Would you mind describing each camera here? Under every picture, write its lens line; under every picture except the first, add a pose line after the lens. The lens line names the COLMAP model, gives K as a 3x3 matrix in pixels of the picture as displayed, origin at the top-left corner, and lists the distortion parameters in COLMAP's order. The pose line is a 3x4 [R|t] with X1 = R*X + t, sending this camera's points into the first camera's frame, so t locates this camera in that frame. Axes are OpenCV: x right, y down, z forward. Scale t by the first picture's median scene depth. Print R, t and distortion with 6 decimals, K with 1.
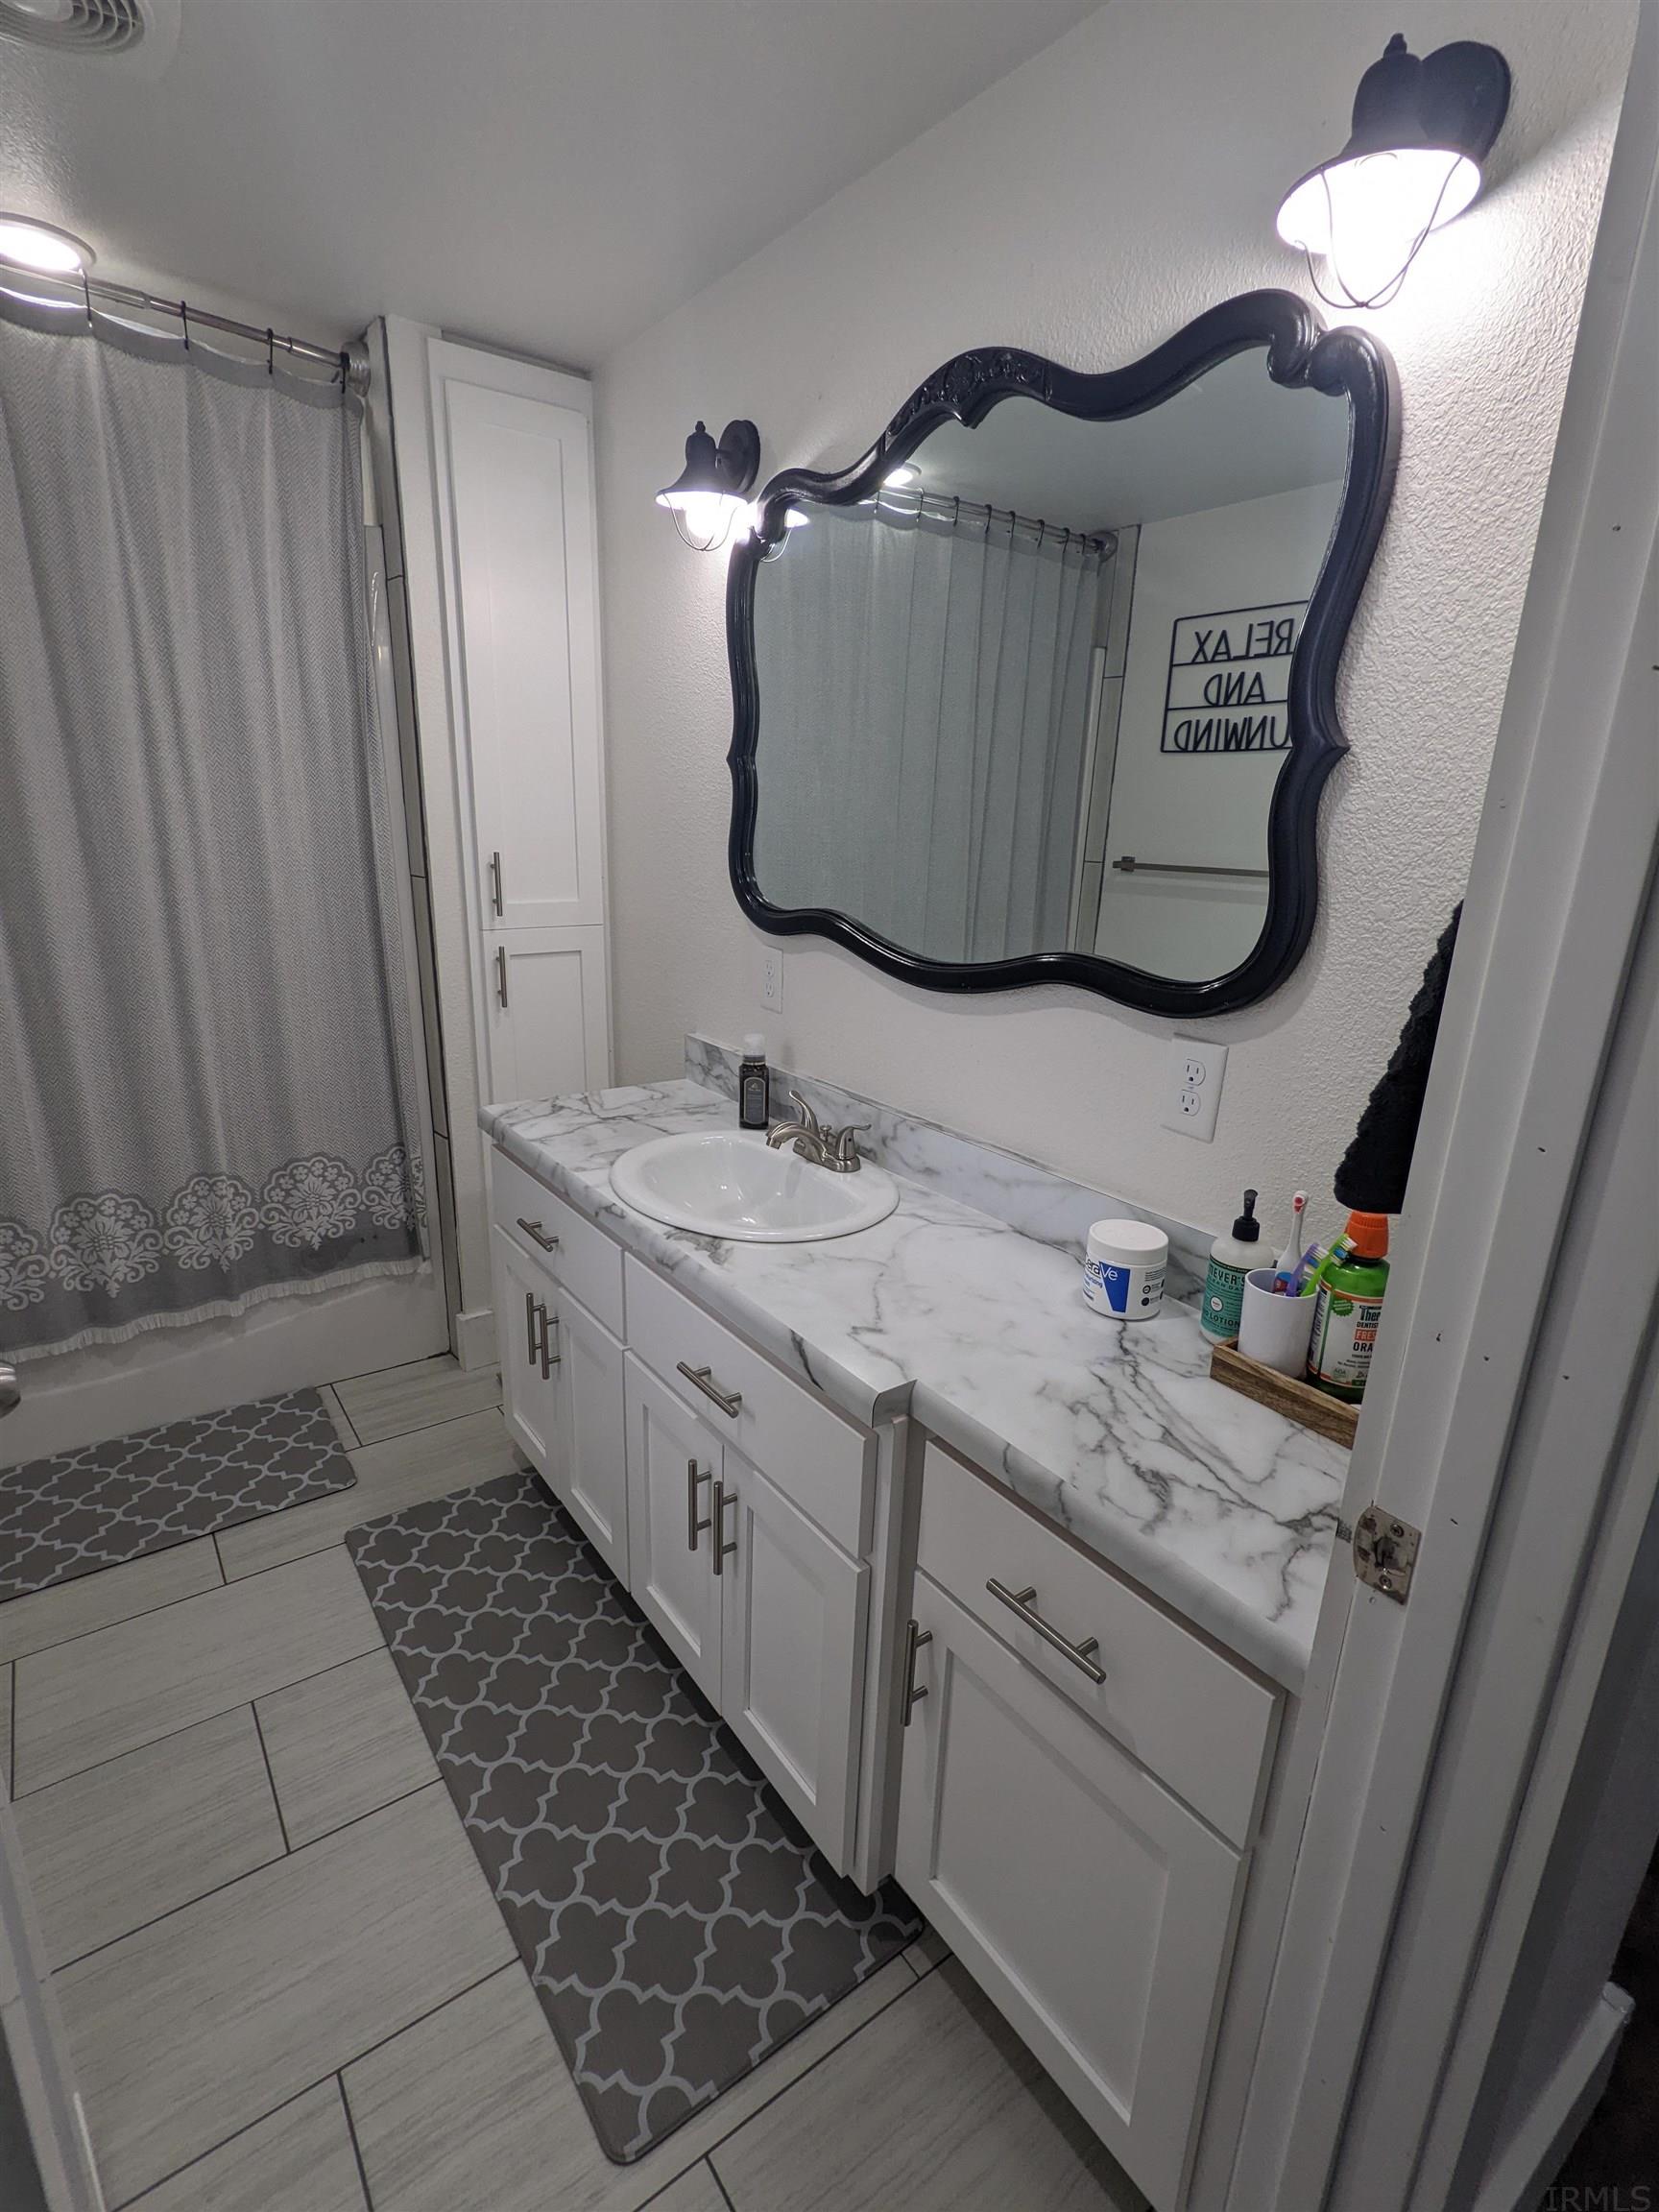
lens RADIAL K [[1041.6, 0, 829.5], [0, 1041.6, 1106.0], [0, 0, 1]] dist [-0.004062, -0.001184]
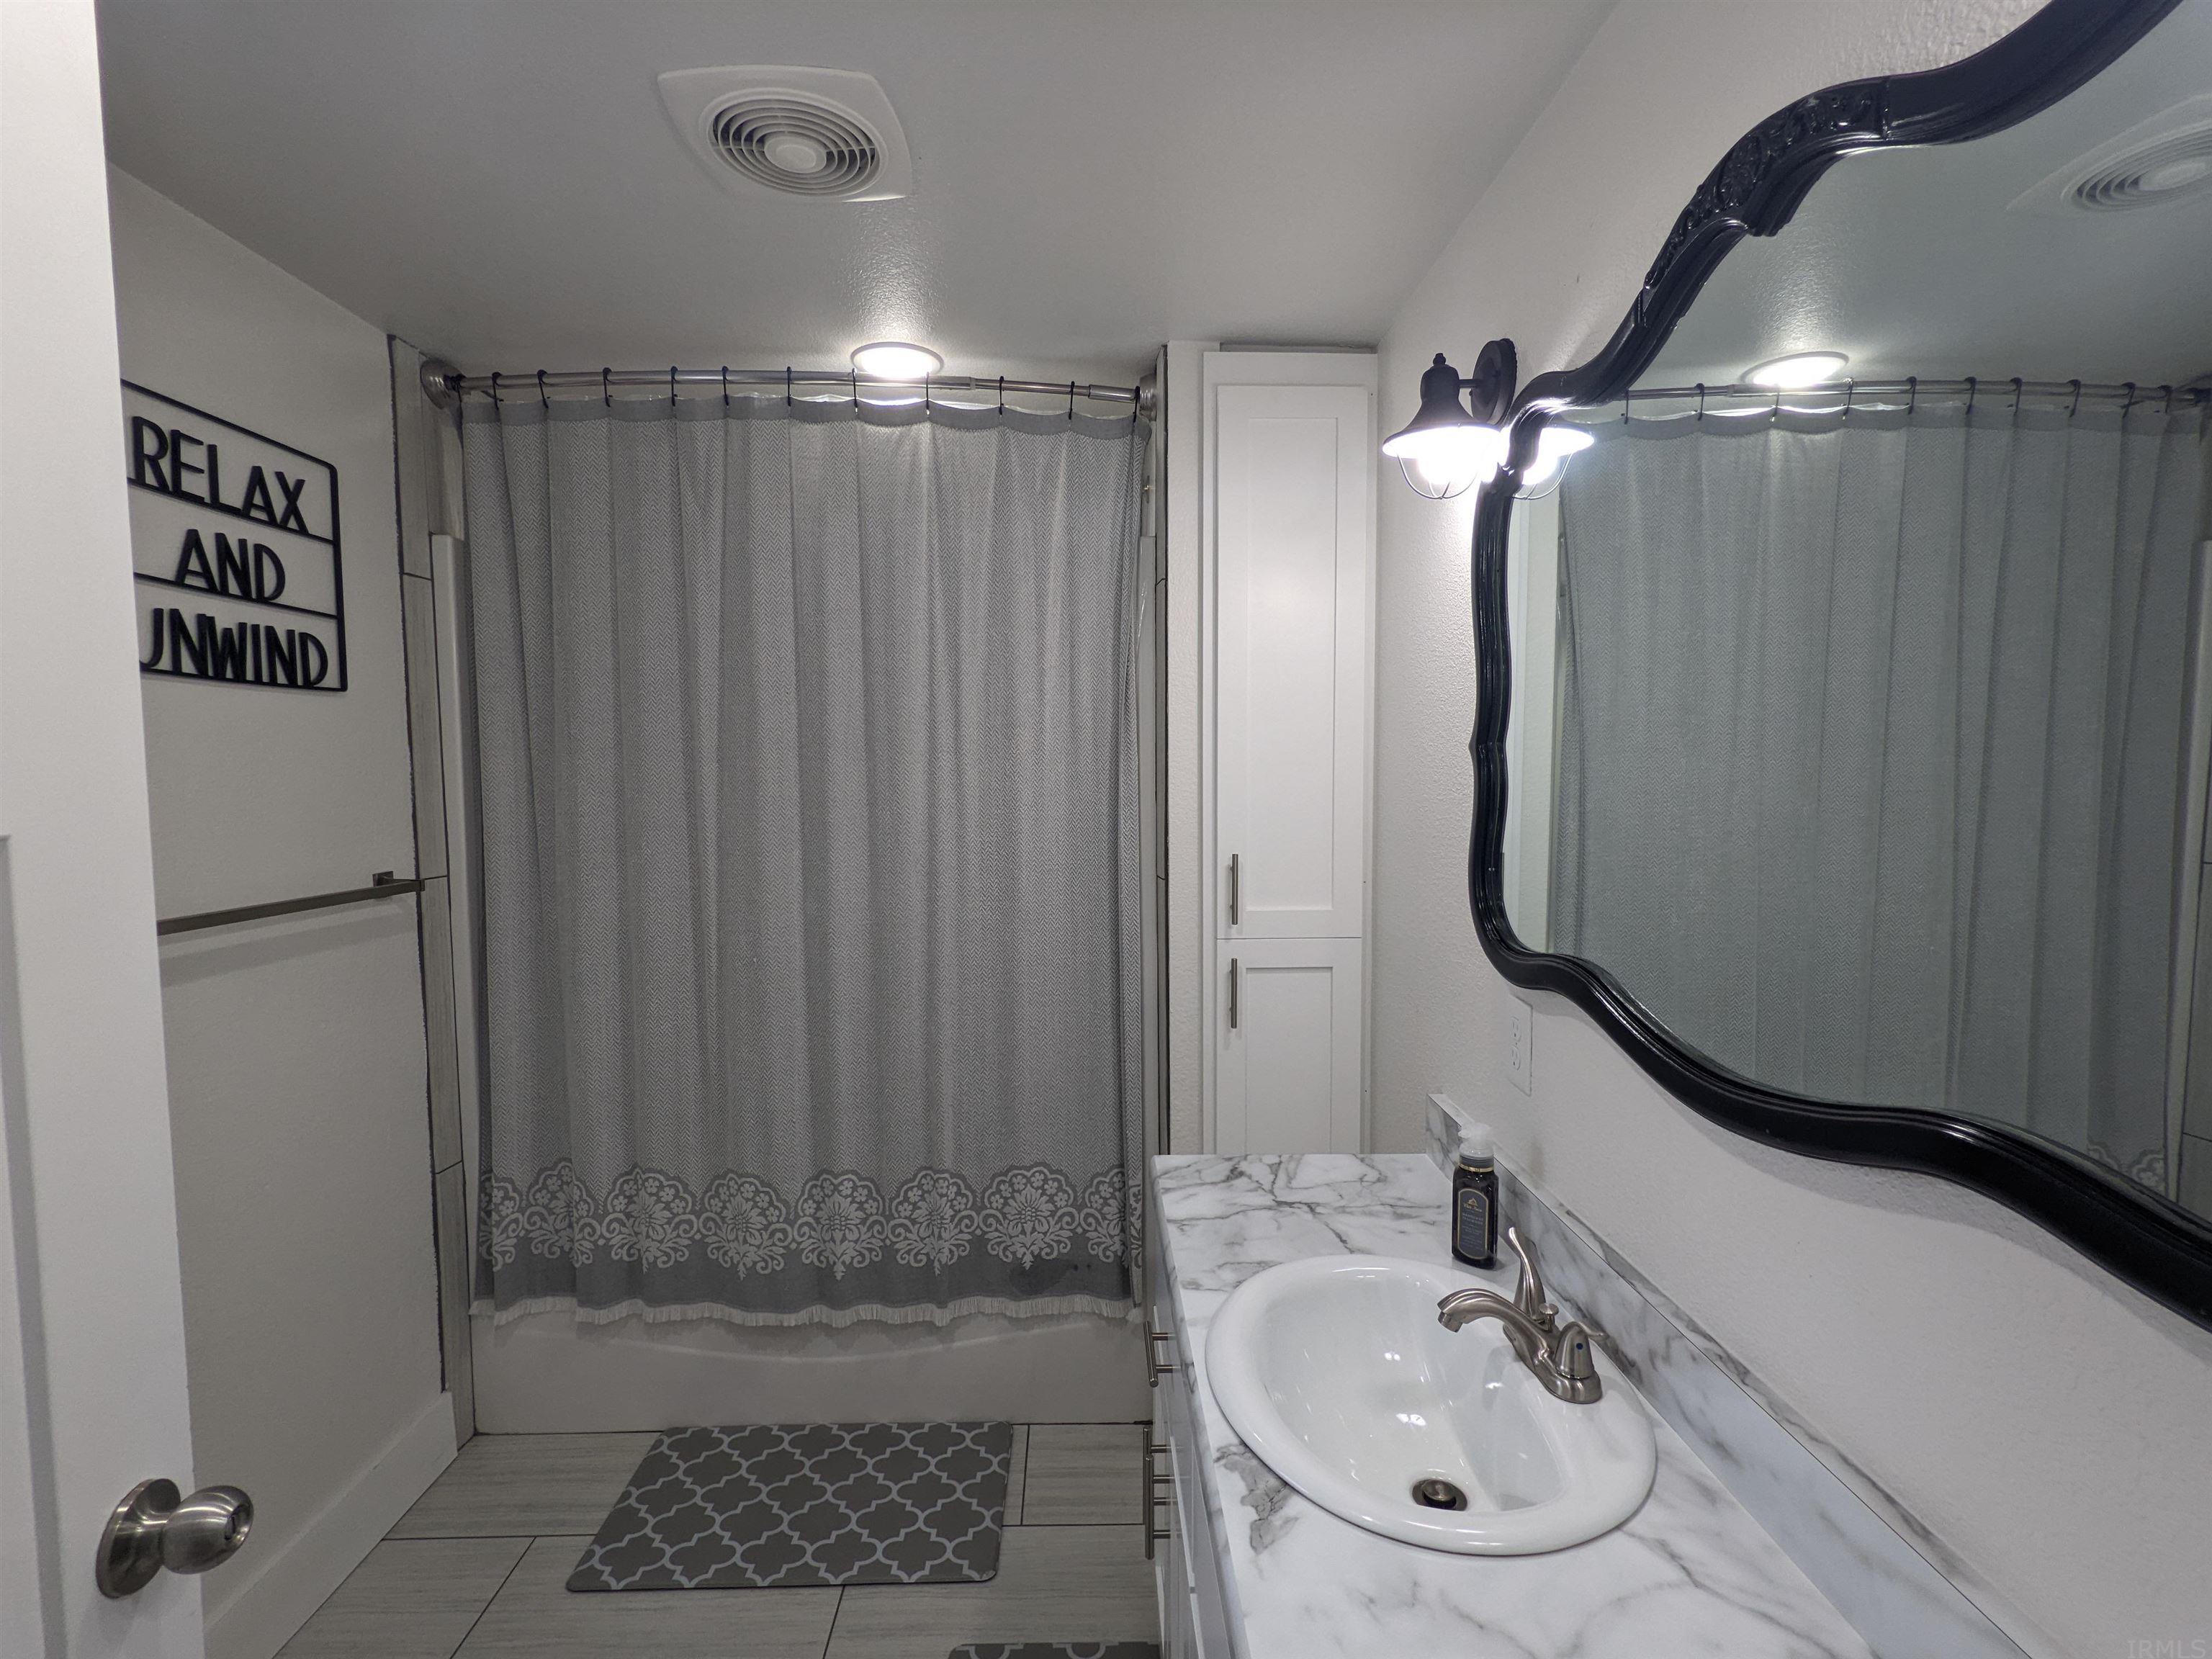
lens RADIAL K [[1054.5, 0, 1110.3], [0, 1054.5, 836.7], [0, 0, 1]] dist [-0.003499, 0.000921]
pose [[0.822477, 0.005490, -0.568773, 0.112366], [-0.132025, 0.974486, -0.181509, -0.086483], [0.553265, 0.224380, 0.802217, 0.230577]]
